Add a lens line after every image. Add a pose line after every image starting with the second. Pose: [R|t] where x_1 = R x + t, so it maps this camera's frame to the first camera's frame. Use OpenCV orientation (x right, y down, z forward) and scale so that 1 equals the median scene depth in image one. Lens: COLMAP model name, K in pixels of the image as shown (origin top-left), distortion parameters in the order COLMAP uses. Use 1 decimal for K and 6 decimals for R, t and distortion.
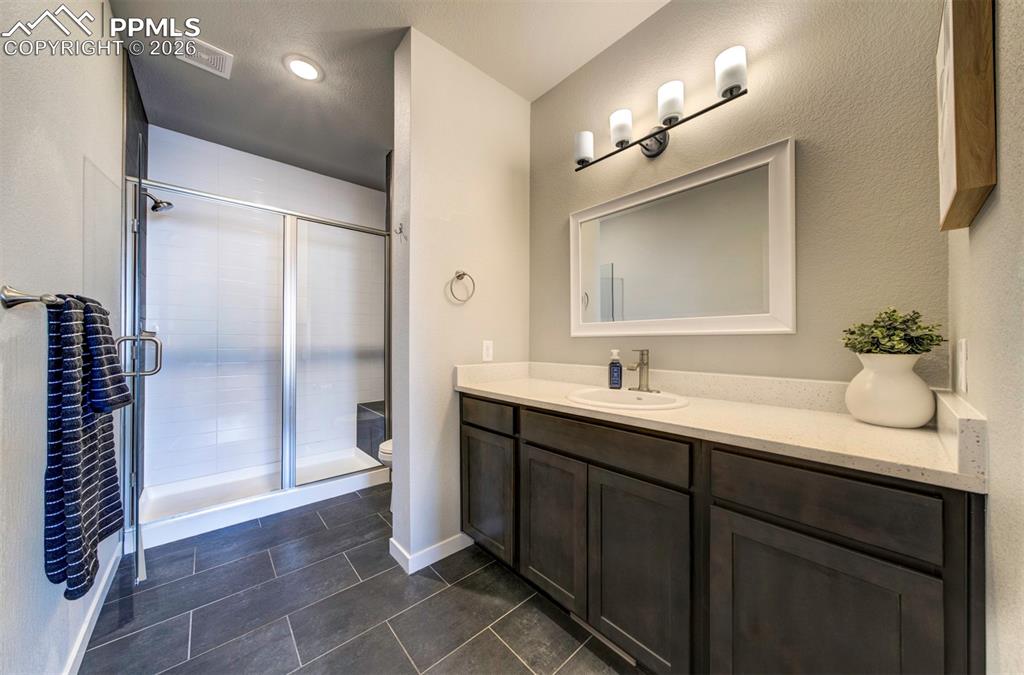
lens RADIAL K [[344.9, 0, 506.9], [0, 344.9, 346.8], [0, 0, 1]] dist [-0.001869, 0.000869]
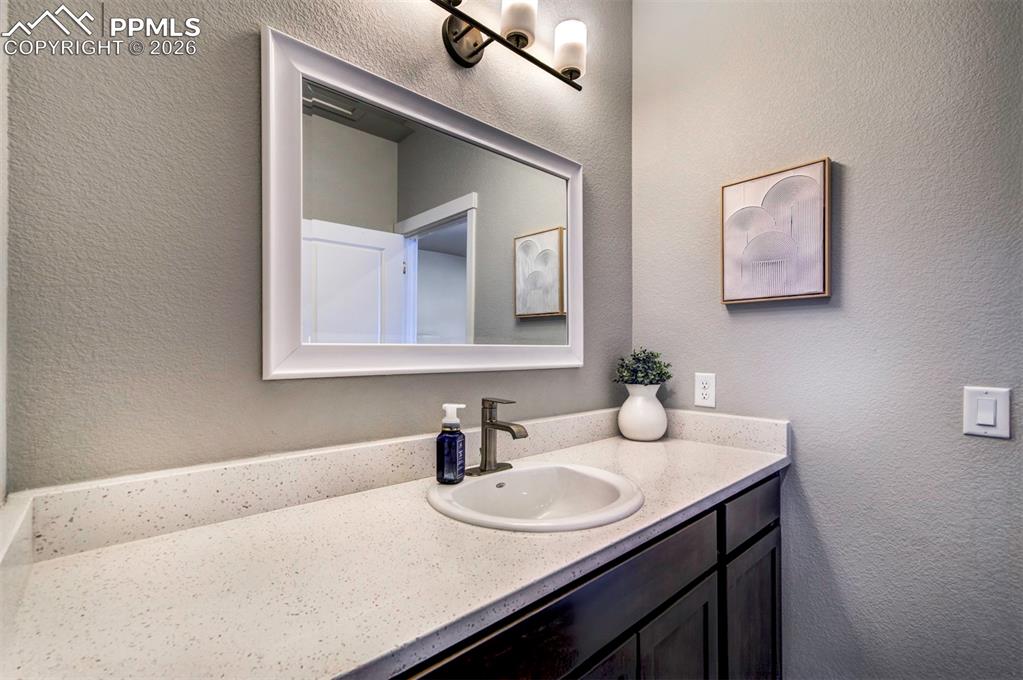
lens RADIAL K [[445.0, 0, 514.7], [0, 445.0, 347.0], [0, 0, 1]] dist [-0.003596, 0.001962]
pose [[-0.012728, -0.003623, 0.999912, -0.347180], [0.002974, 0.999989, 0.003661, -0.081229], [-0.999915, 0.003020, -0.012717, 0.977269]]
